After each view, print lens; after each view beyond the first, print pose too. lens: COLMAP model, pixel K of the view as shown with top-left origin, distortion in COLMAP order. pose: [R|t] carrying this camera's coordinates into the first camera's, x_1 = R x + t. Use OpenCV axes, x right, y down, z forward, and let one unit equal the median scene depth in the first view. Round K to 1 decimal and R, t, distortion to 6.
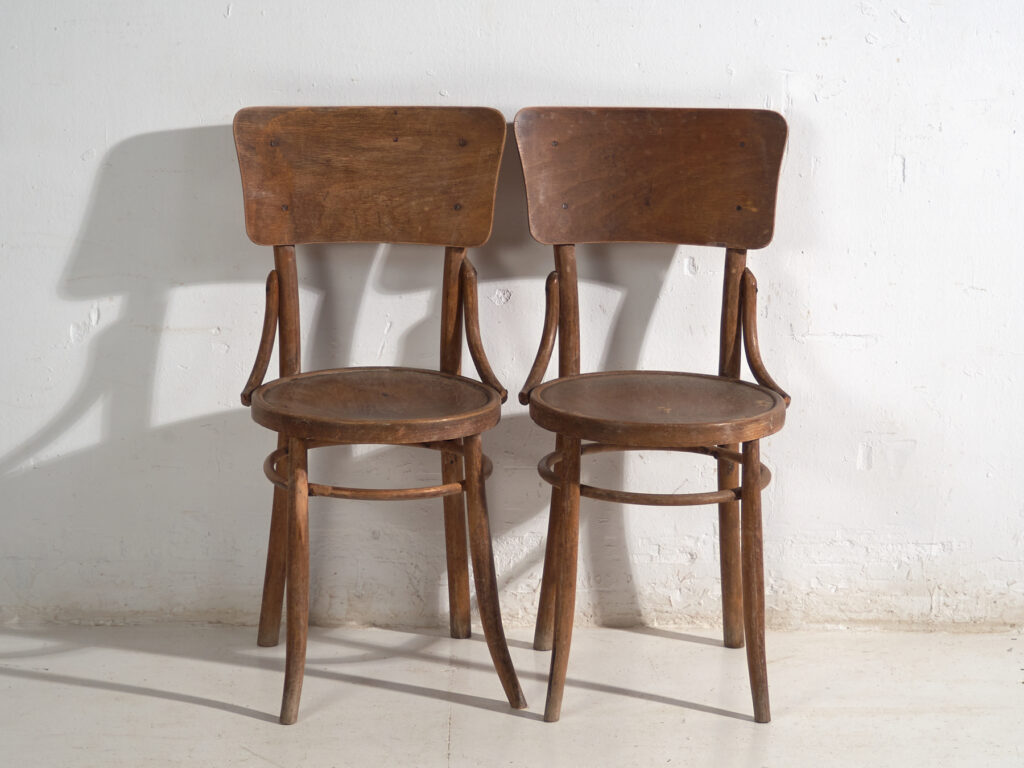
lens RADIAL K [[2536.4, 0, 512.0], [0, 2536.4, 384.0], [0, 0, 1]] dist [0.028520, 0.458244]
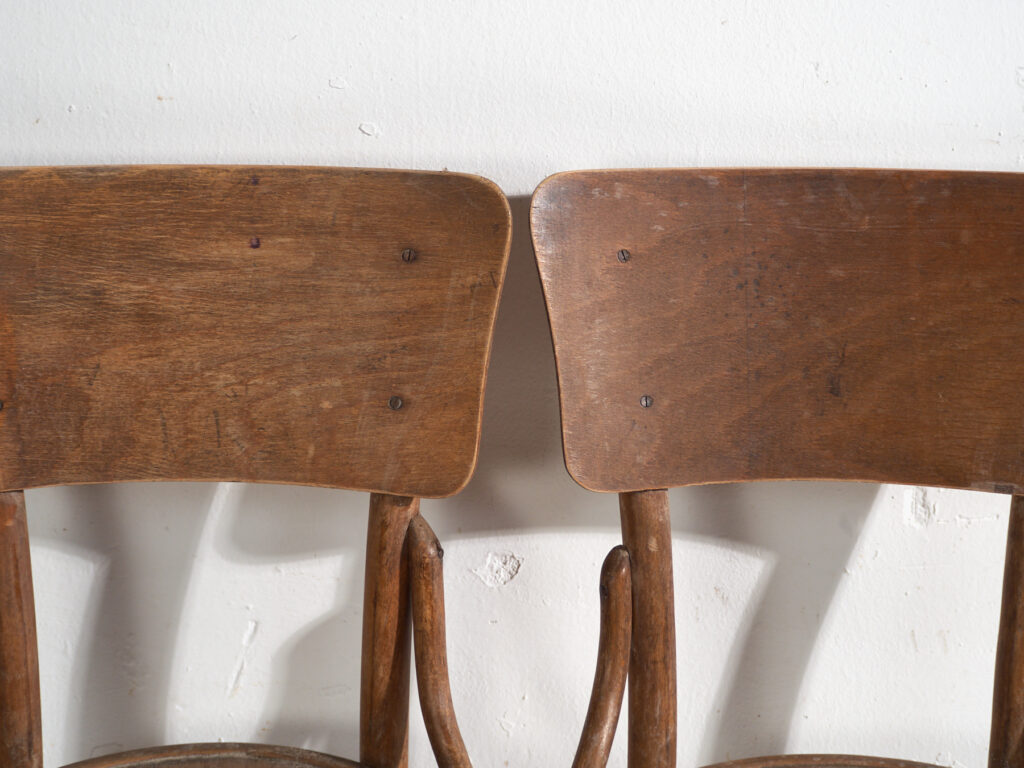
lens RADIAL K [[2674.0, 0, 512.0], [0, 2674.0, 384.0], [0, 0, 1]] dist [0.004947, 0.163723]
pose [[0.999992, 0.003932, 0.000592, -0.002322], [-0.003961, 0.998094, 0.061578, -0.100715], [-0.000349, -0.061580, 0.998102, 0.544419]]
